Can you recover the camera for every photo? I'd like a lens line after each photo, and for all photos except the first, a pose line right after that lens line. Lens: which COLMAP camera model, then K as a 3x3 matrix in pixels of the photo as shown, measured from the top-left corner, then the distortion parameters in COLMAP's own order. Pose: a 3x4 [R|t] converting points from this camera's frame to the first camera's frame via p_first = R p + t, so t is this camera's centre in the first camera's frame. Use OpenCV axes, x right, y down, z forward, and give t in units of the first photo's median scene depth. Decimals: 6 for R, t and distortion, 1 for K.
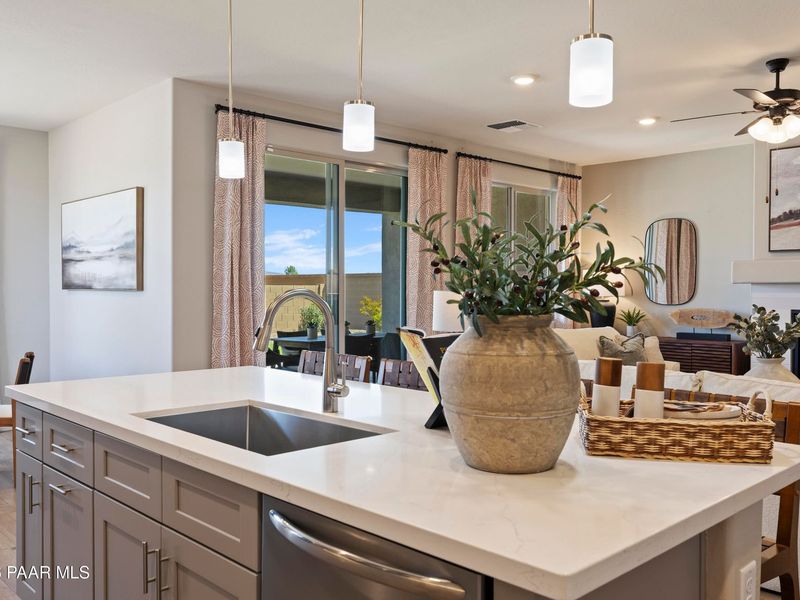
lens RADIAL K [[713.7, 0, 402.9], [0, 713.7, 301.2], [0, 0, 1]] dist [0.004699, 0.001616]
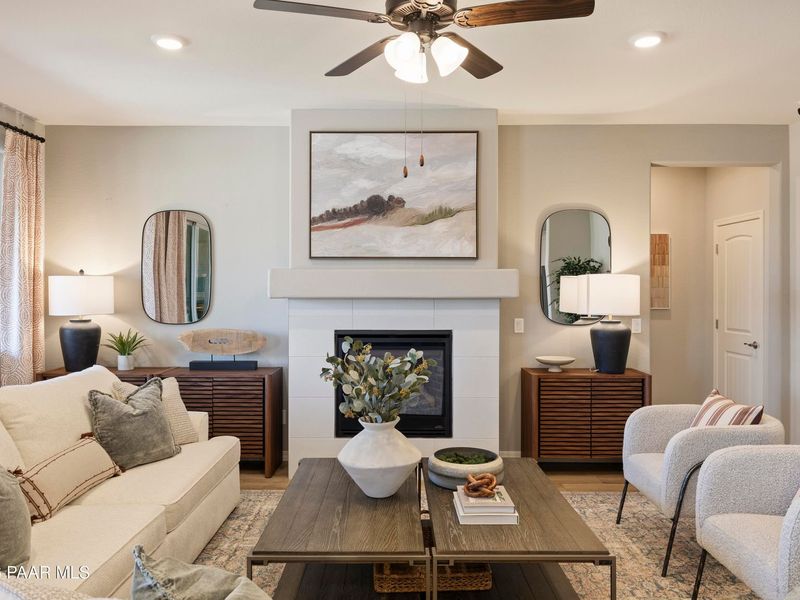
lens RADIAL K [[619.2, 0, 398.4], [0, 619.2, 292.9], [0, 0, 1]] dist [-0.001524, -0.005422]
pose [[0.710362, -0.003185, 0.703829, 0.078303], [0.010877, 0.999920, -0.006452, -0.021014], [-0.703752, 0.012239, 0.710340, 0.365931]]
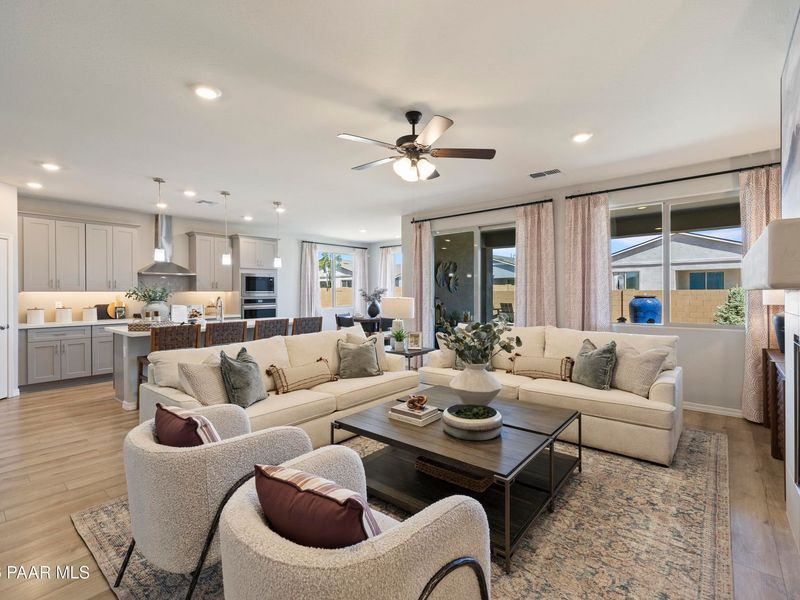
lens RADIAL K [[381.1, 0, 402.4], [0, 381.1, 296.6], [0, 0, 1]] dist [0.012614, 0.000316]
pose [[0.094098, 0.013148, -0.995476, 0.689474], [-0.017105, 0.999787, 0.011588, -0.014006], [0.995416, 0.015938, 0.094302, 0.532639]]
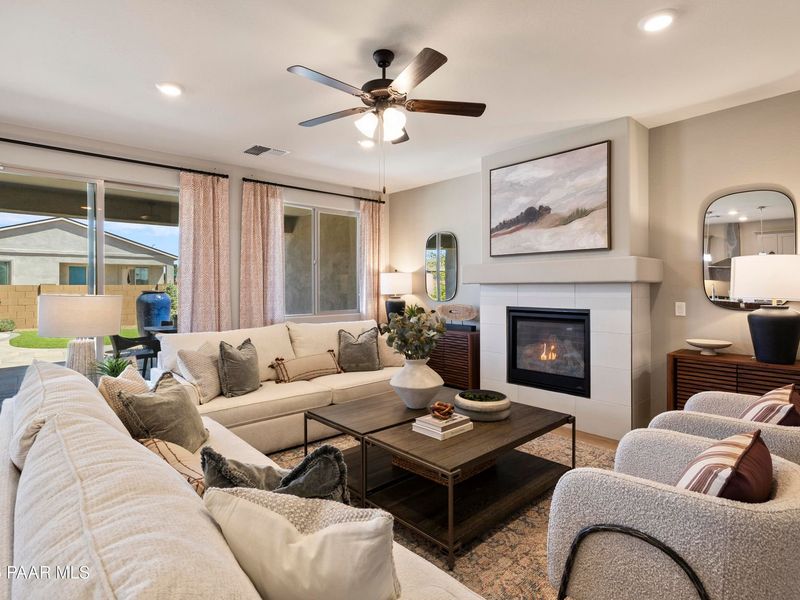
lens RADIAL K [[424.8, 0, 396.7], [0, 424.8, 287.9], [0, 0, 1]] dist [-0.006065, 0.001830]
pose [[0.998305, 0.000223, -0.058199, 0.335048], [-0.001211, 0.999856, -0.016944, -0.005048], [0.058187, 0.016986, 0.998161, 0.247605]]
